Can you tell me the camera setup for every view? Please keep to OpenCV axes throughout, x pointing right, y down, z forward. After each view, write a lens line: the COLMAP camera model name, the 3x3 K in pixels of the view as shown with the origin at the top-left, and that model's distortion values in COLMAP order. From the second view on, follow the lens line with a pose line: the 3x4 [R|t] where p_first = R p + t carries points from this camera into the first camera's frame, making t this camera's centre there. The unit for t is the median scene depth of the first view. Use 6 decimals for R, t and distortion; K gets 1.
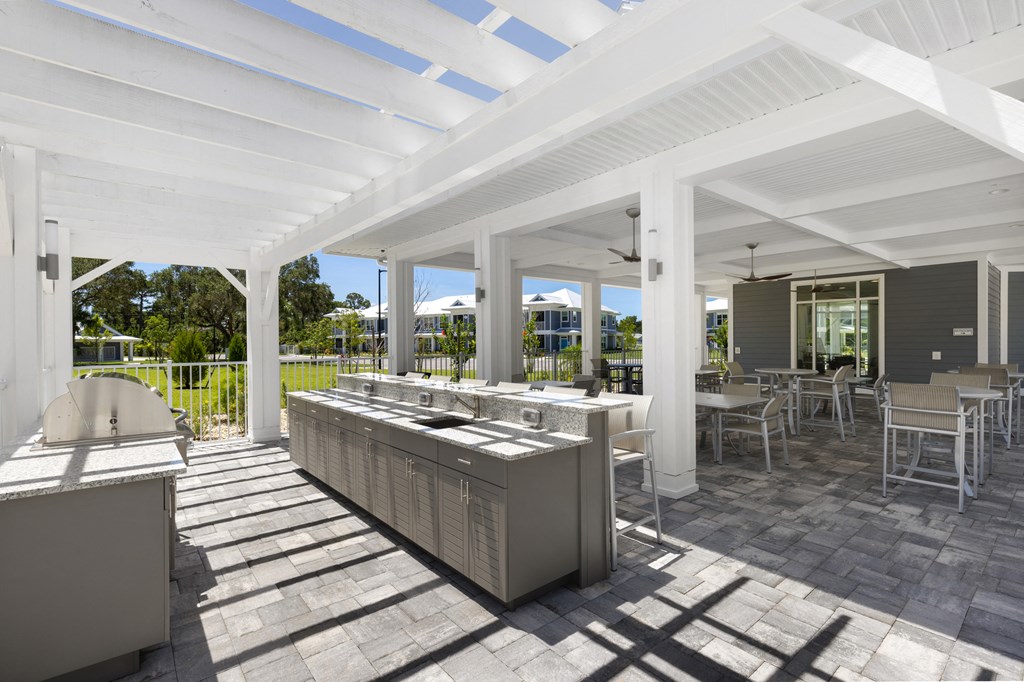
lens RADIAL K [[459.4, 0, 509.3], [0, 459.4, 338.8], [0, 0, 1]] dist [0.004575, -0.000932]
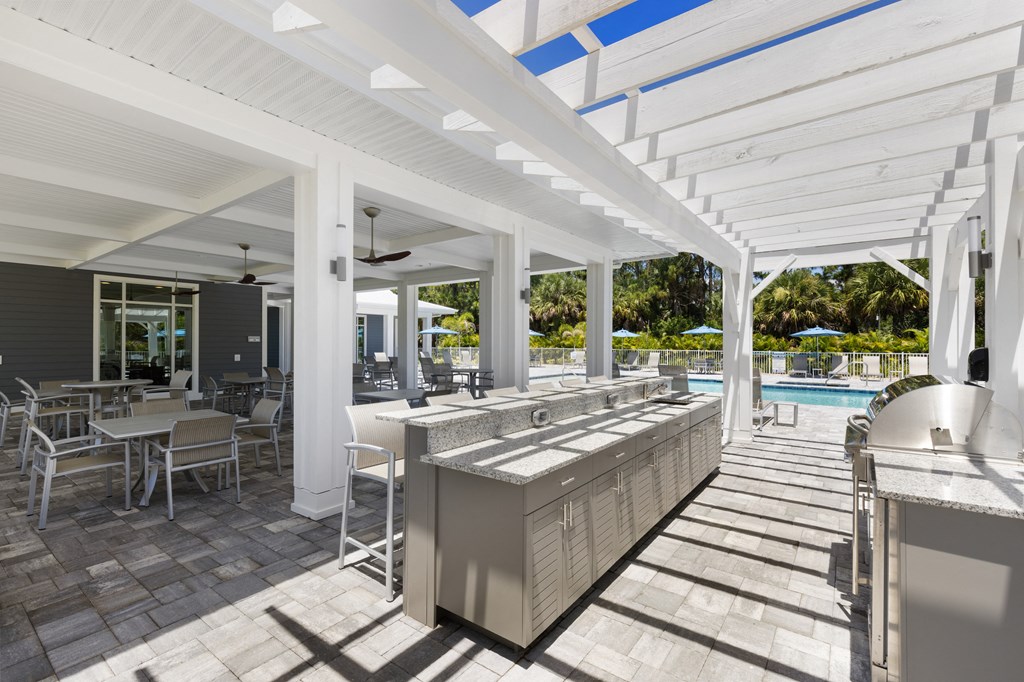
lens RADIAL K [[459.4, 0, 510.1], [0, 459.4, 341.8], [0, 0, 1]] dist [0.004575, -0.000932]
pose [[-0.228163, 0.010471, 0.973567, -1.244057], [0.000410, 0.999943, -0.010659, 0.016947], [-0.973623, -0.002033, -0.228155, 1.610999]]
